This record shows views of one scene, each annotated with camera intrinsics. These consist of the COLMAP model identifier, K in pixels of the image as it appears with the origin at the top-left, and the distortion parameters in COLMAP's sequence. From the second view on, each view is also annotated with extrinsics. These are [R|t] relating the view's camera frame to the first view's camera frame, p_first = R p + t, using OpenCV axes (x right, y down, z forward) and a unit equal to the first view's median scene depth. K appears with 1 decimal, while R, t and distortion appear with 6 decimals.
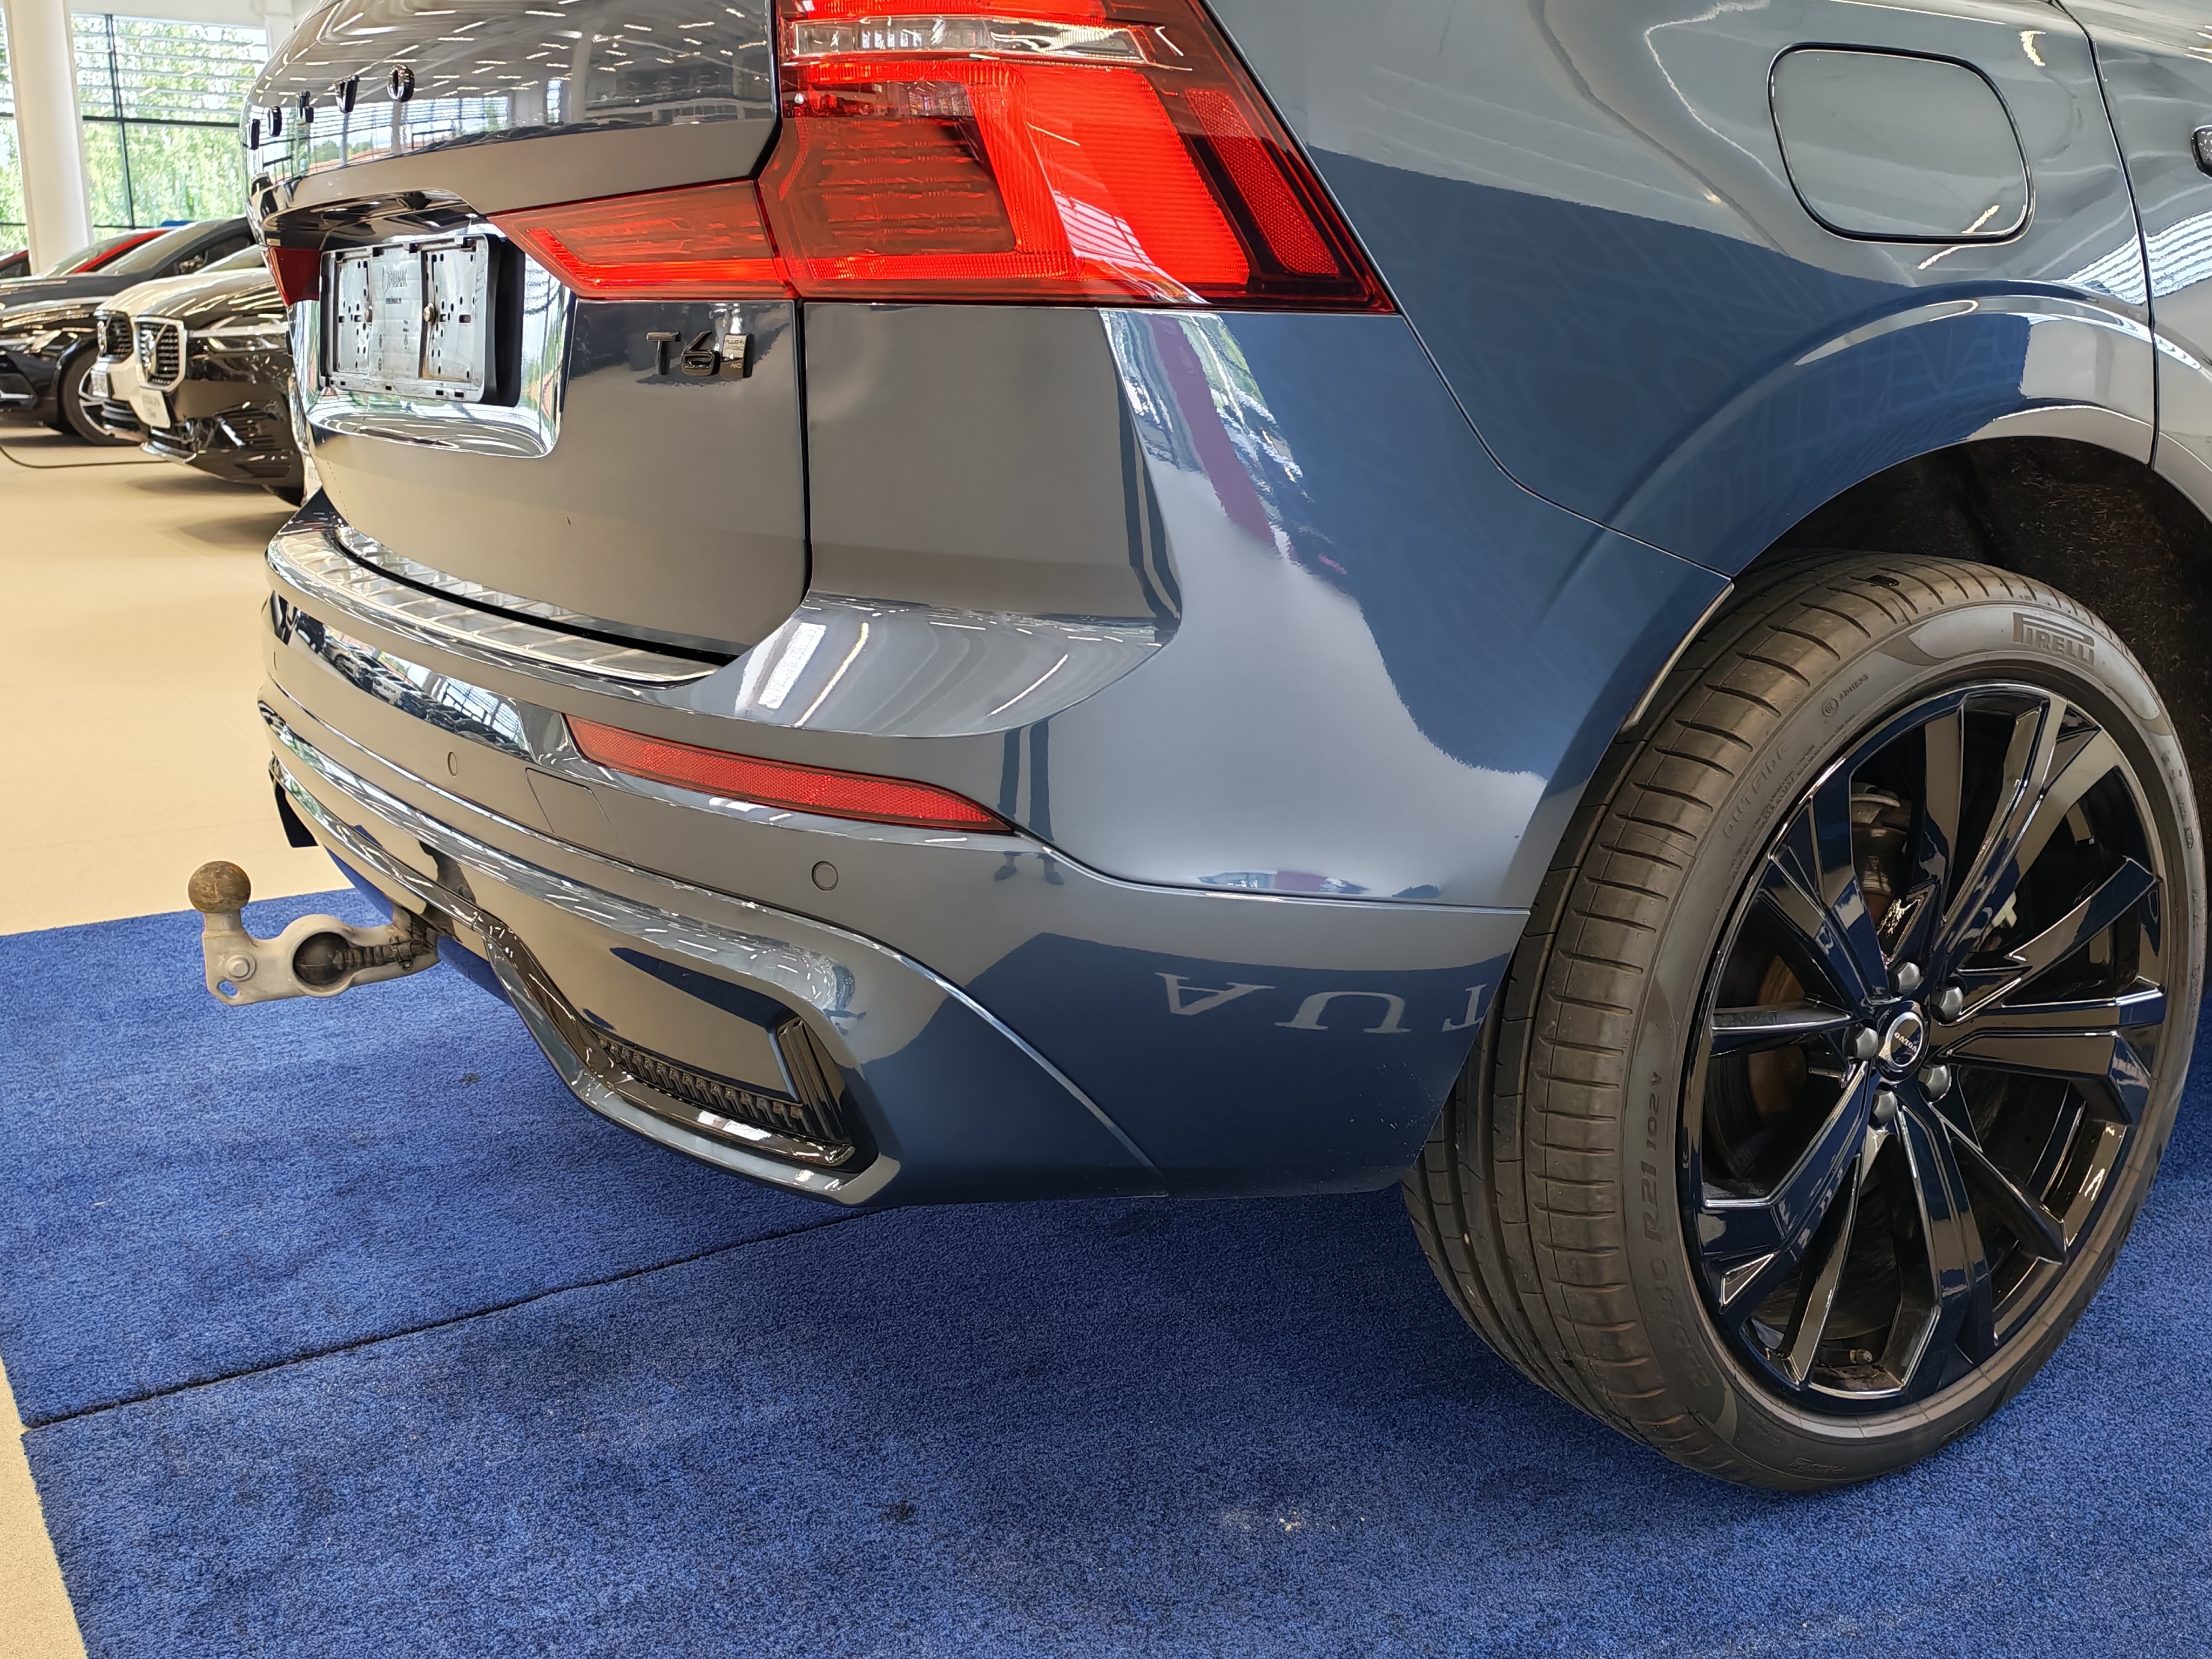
lens RADIAL K [[1726.9, 0, 1105.4], [0, 1726.9, 853.6], [0, 0, 1]] dist [0.057119, -0.003258]
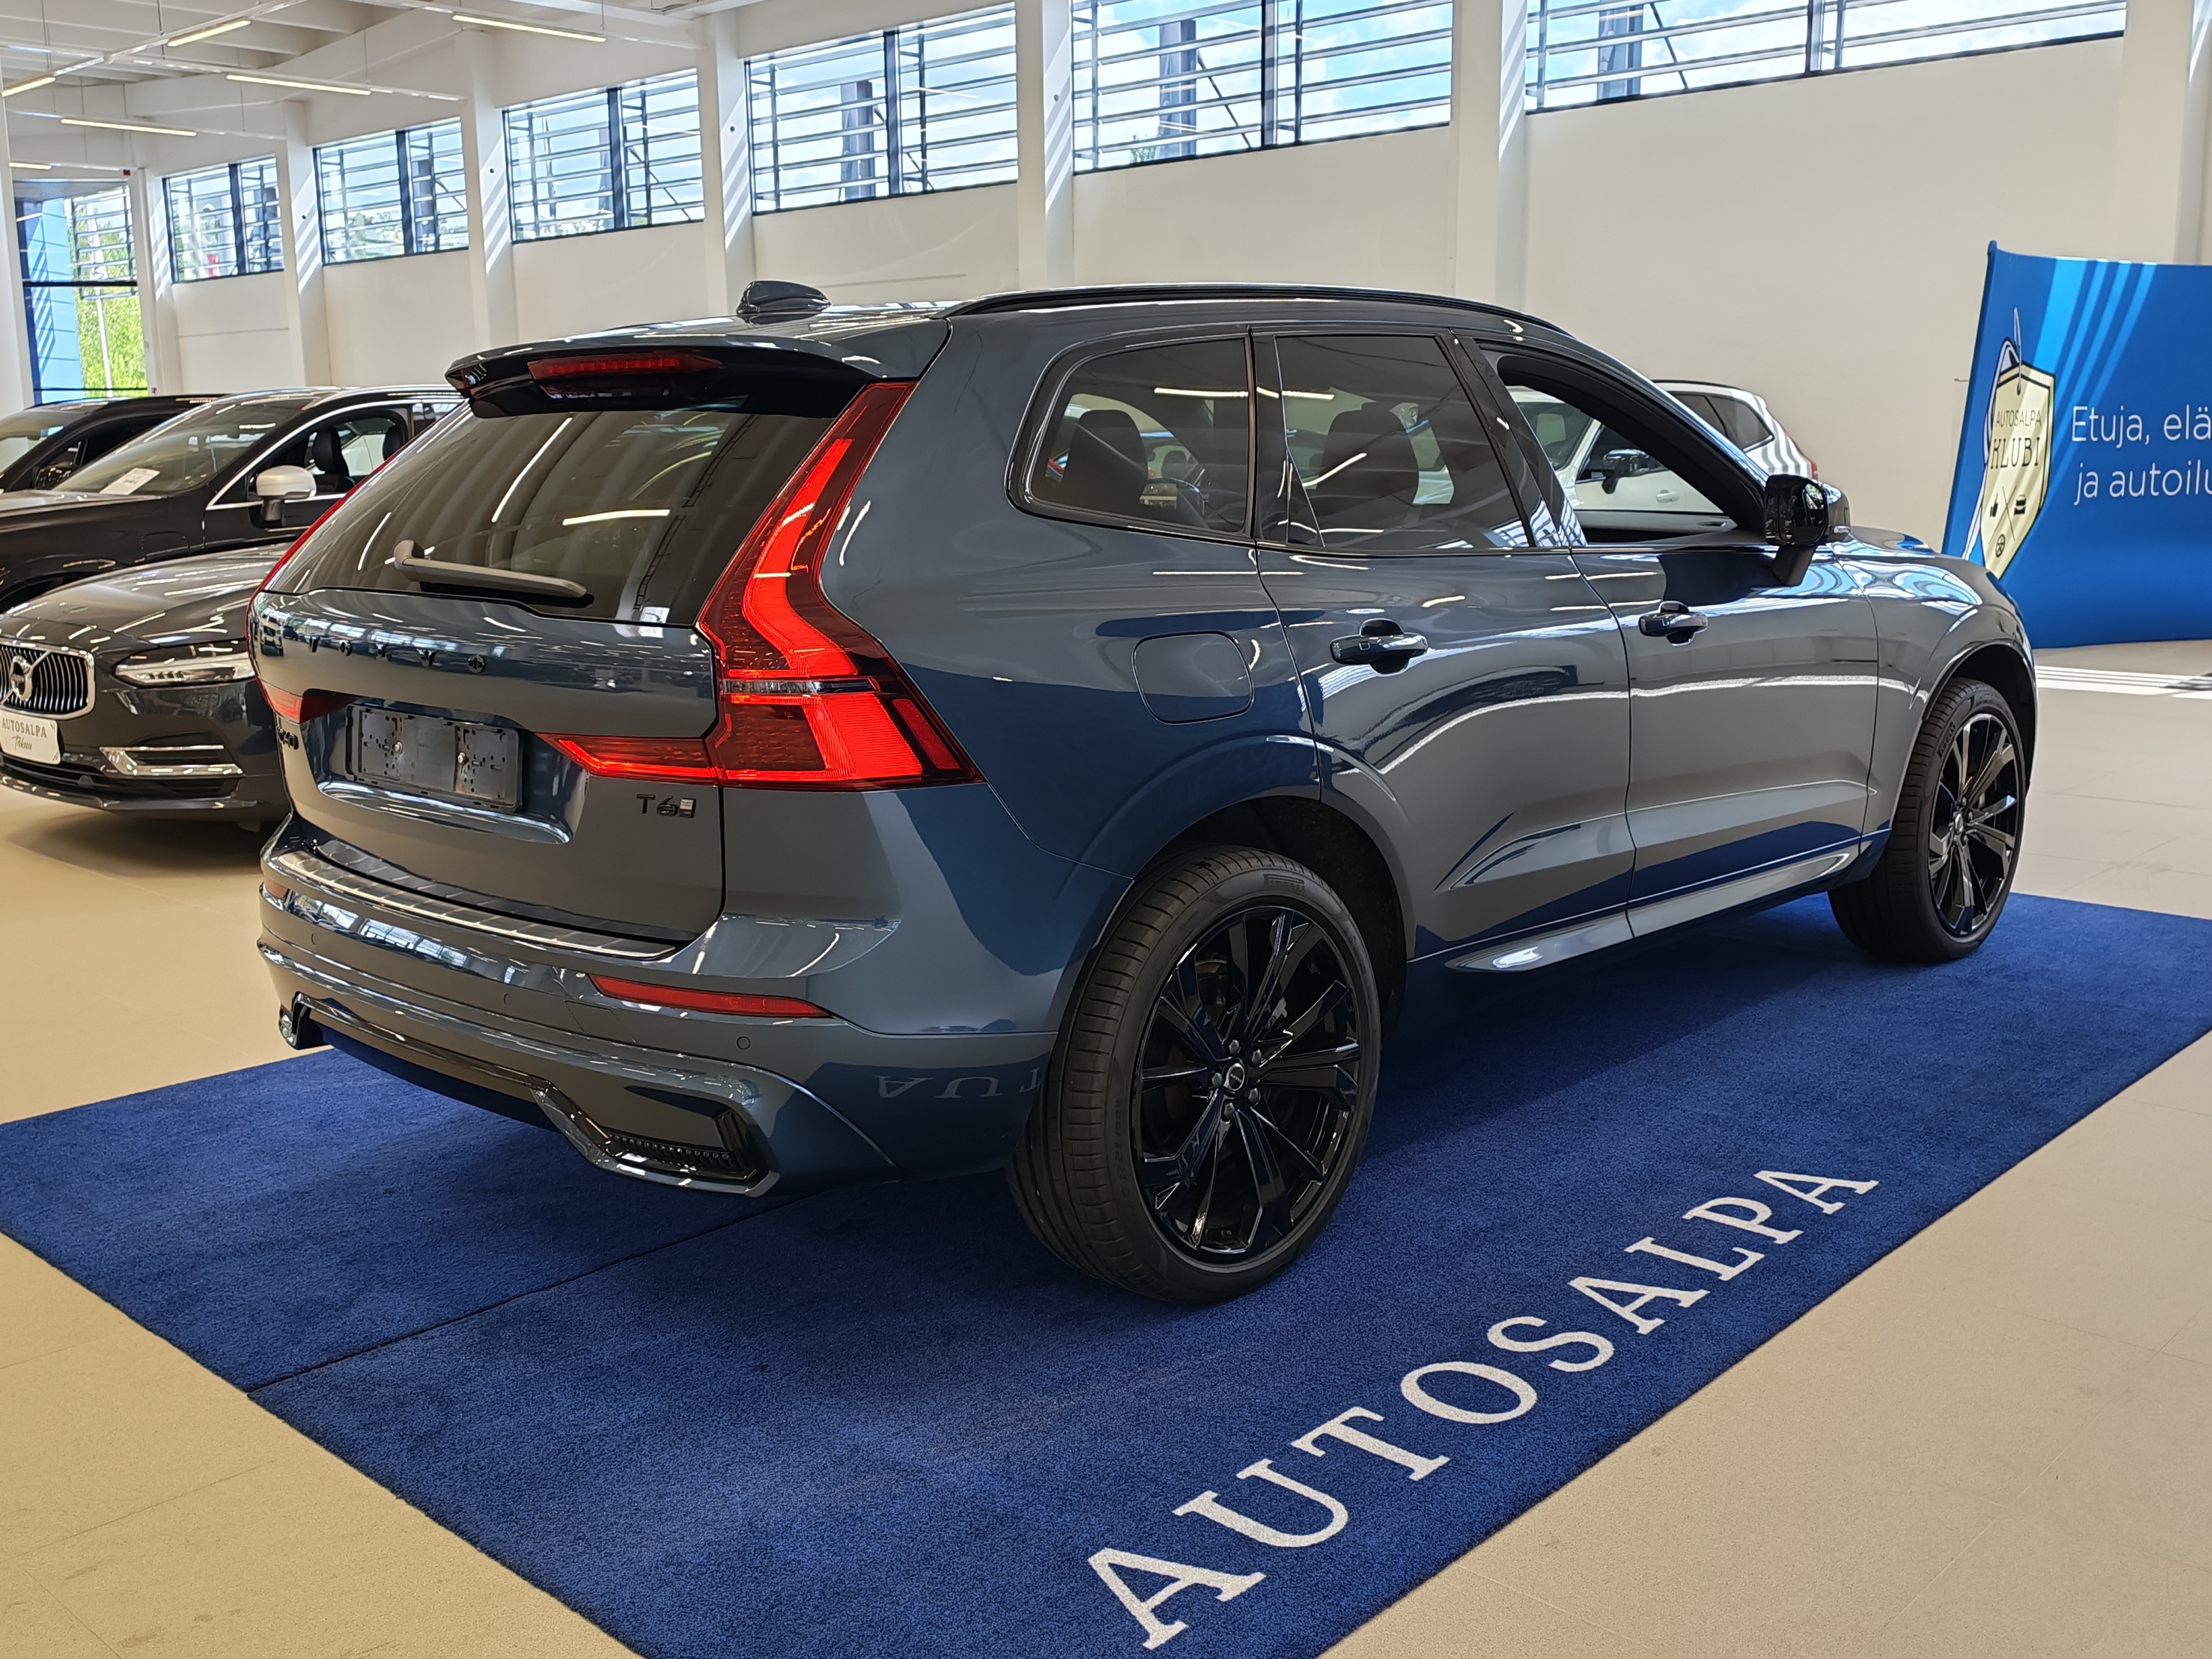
lens RADIAL K [[2165.7, 0, 1106.0], [0, 2165.7, 829.5], [0, 0, 1]] dist [0.071851, -0.001644]
pose [[0.963192, -0.056339, 0.262845, -0.362899], [0.068783, 0.996893, -0.038378, -0.101371], [-0.259866, 0.055044, 0.964075, -1.509644]]
